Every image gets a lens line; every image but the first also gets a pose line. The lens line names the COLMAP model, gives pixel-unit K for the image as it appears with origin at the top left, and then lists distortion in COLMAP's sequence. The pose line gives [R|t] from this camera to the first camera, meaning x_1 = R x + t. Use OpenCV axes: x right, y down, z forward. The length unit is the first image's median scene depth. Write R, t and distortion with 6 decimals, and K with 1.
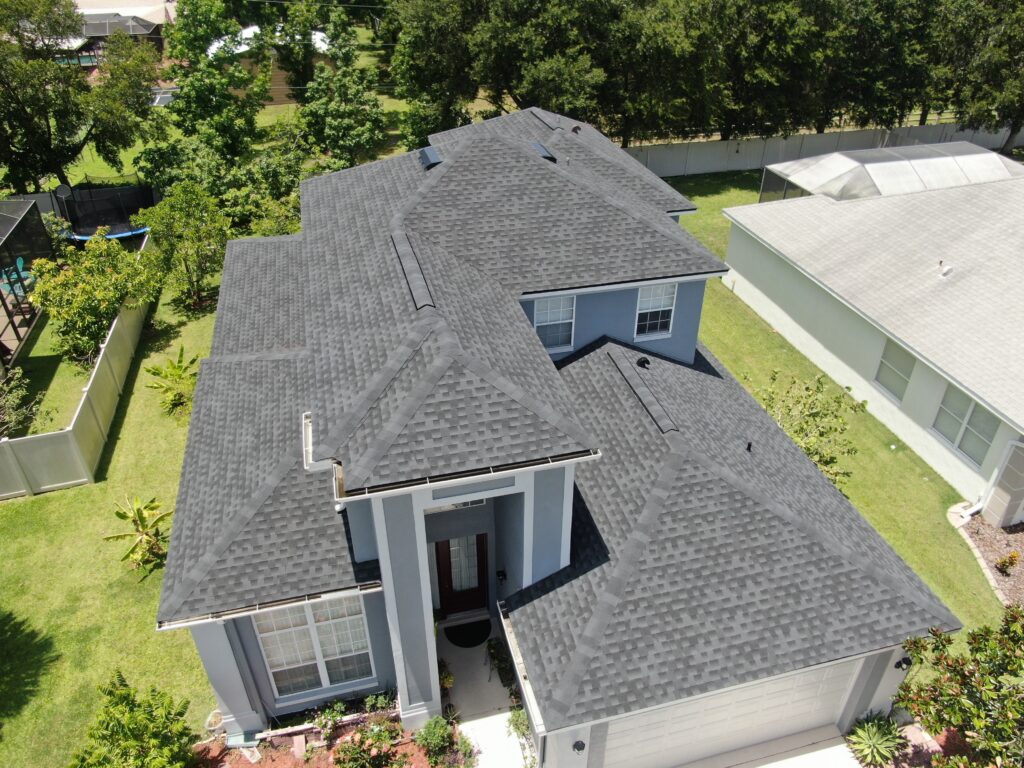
lens RADIAL K [[740.1, 0, 512.0], [0, 740.1, 384.0], [0, 0, 1]] dist [-0.002444, -0.003474]
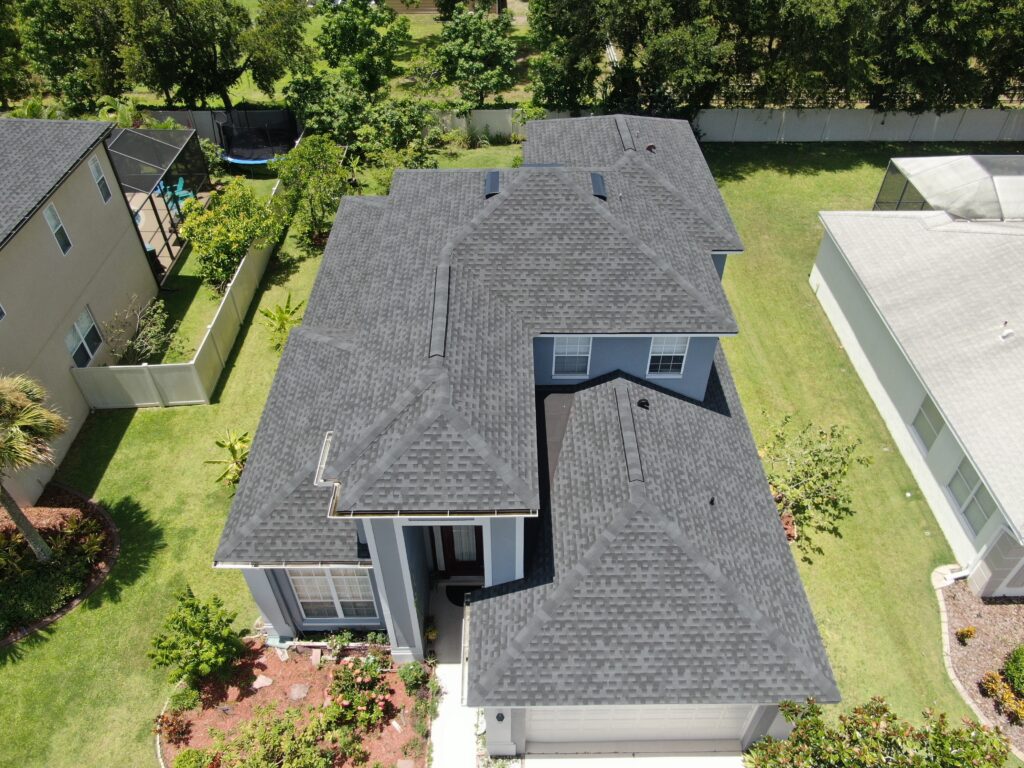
lens RADIAL K [[740.1, 0, 512.0], [0, 740.1, 384.0], [0, 0, 1]] dist [-0.002444, -0.003474]
pose [[0.970867, 0.163577, -0.175101, 0.174012], [-0.134906, 0.977064, 0.164759, -0.214098], [0.198036, -0.136337, 0.970667, -0.126057]]
